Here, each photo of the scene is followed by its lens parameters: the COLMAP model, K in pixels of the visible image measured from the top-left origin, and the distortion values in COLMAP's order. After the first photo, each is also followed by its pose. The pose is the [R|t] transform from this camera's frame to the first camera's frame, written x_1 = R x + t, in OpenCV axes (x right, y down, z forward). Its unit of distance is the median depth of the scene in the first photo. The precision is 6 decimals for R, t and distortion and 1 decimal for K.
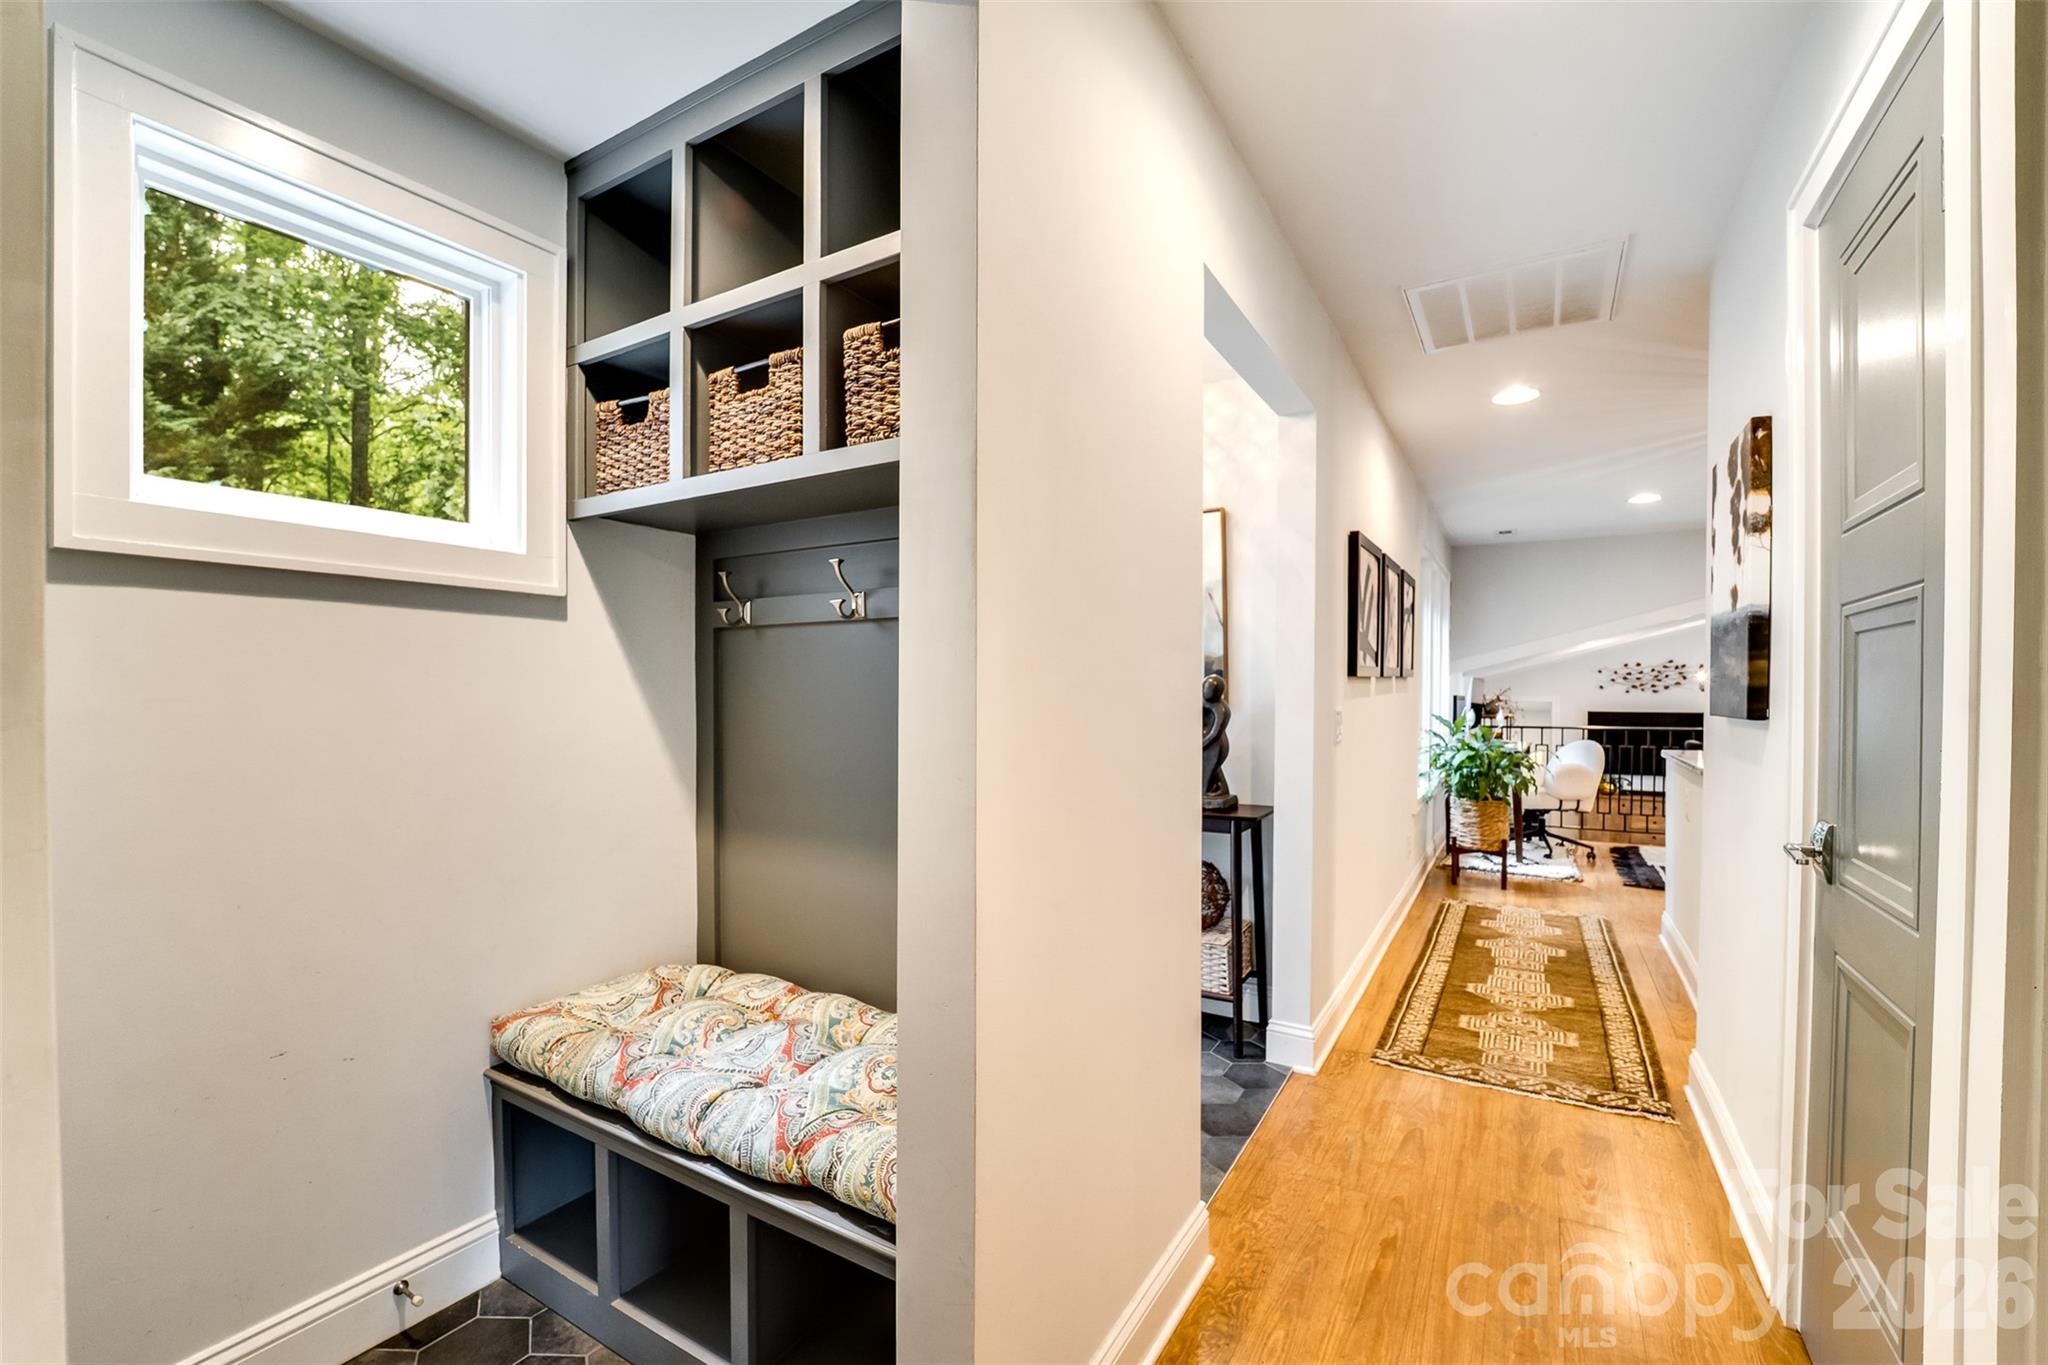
lens RADIAL K [[857.8, 0, 1039.0], [0, 857.8, 701.9], [0, 0, 1]] dist [-0.025482, 0.001471]
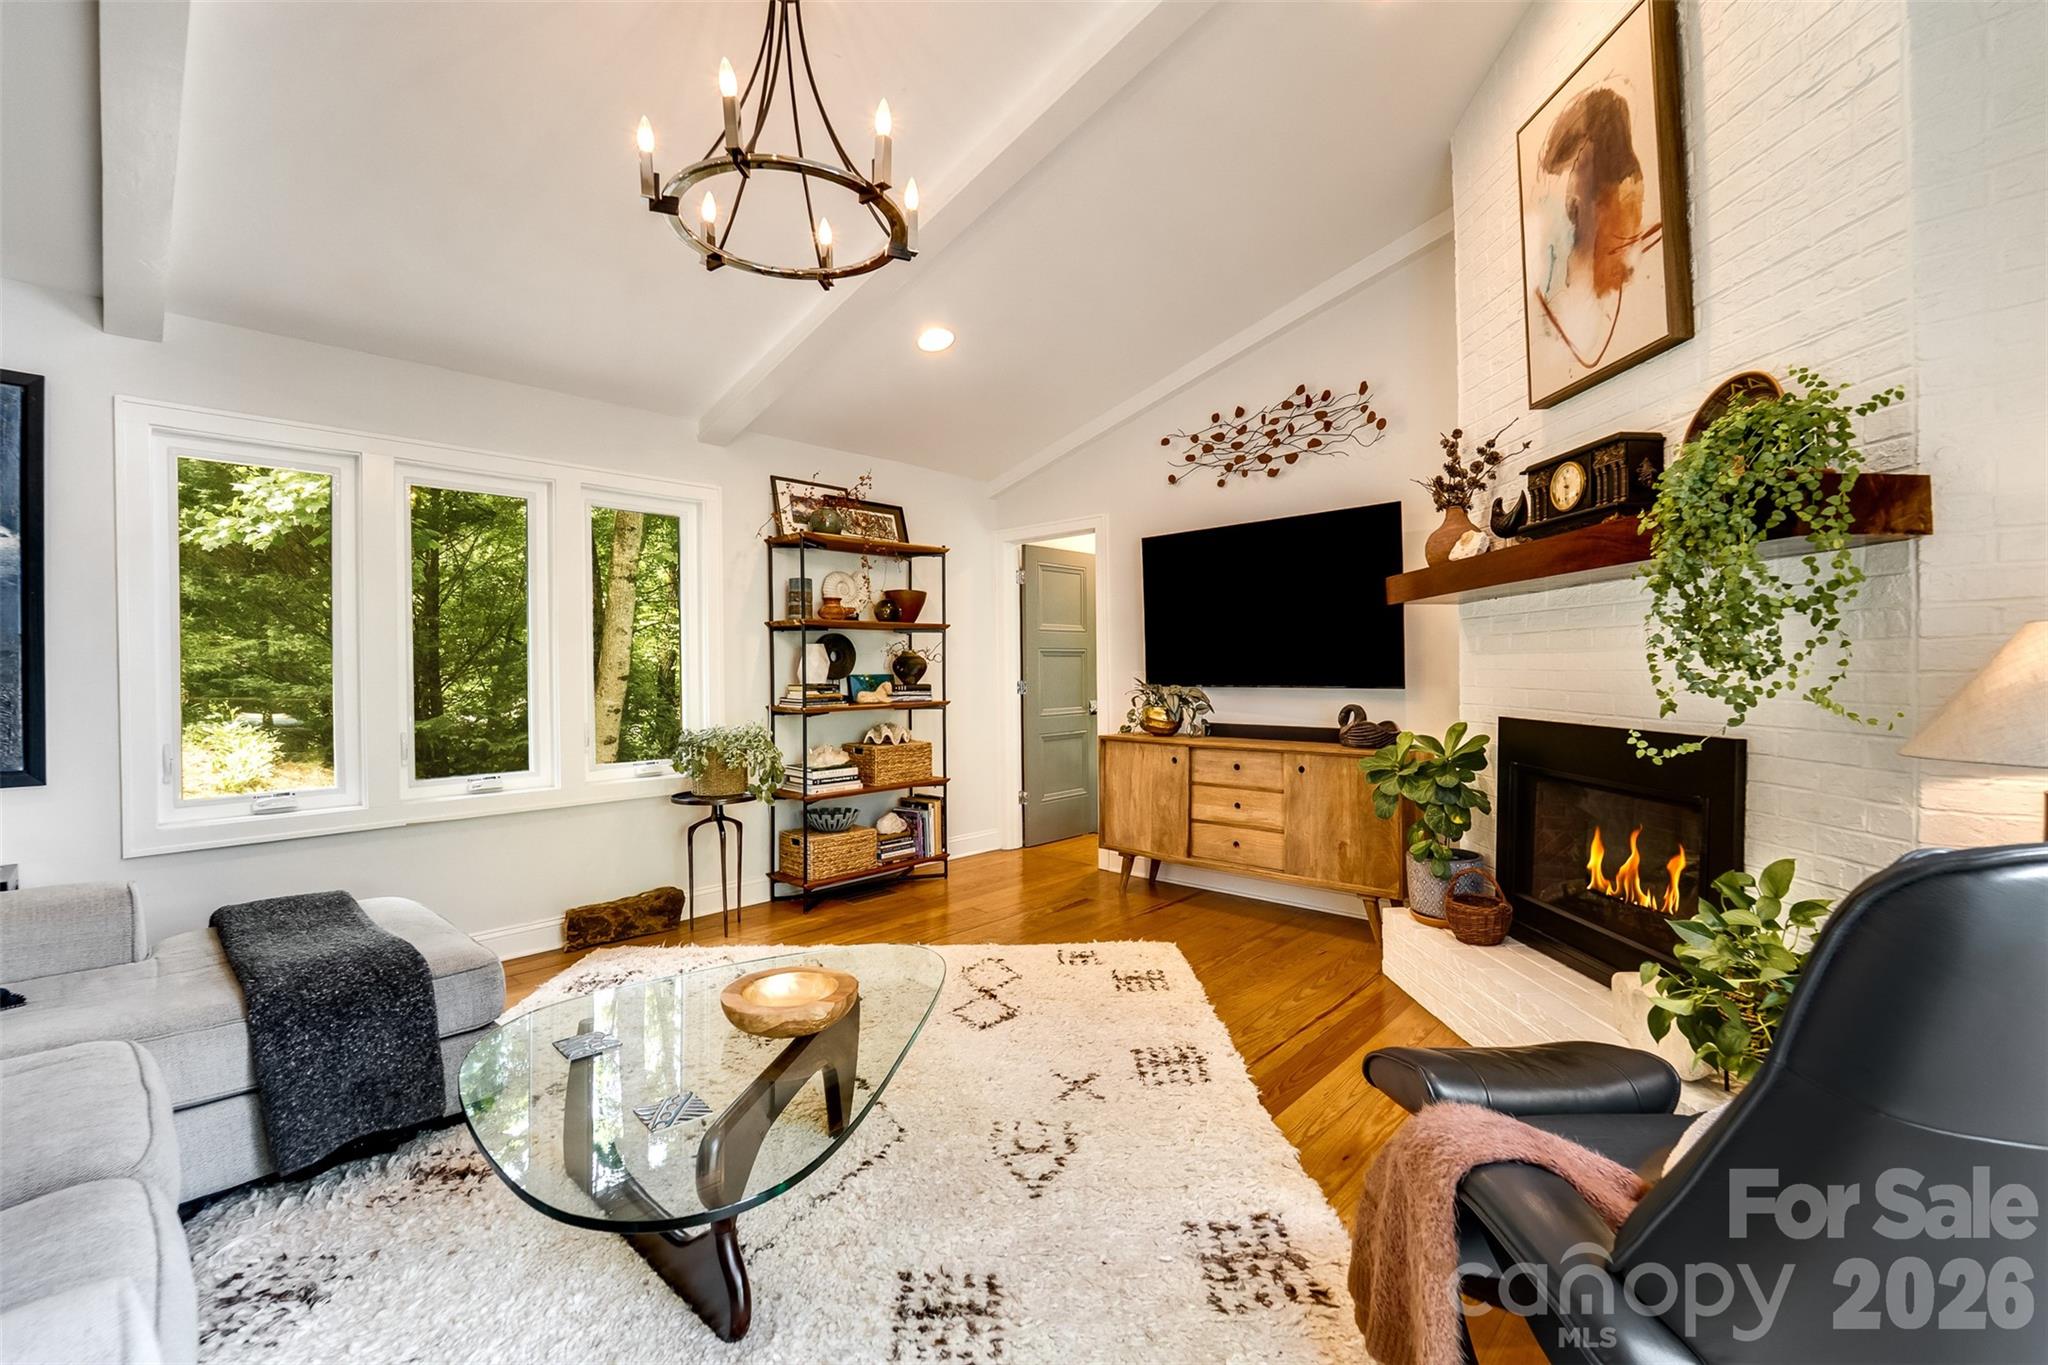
lens RADIAL K [[857.8, 0, 1030.0], [0, 857.8, 679.3], [0, 0, 1]] dist [-0.025482, 0.001471]
pose [[0.977026, -0.009301, -0.212917, 1.455079], [0.009254, 0.999956, -0.001221, 0.174483], [0.212919, -0.000778, 0.977070, 1.210753]]
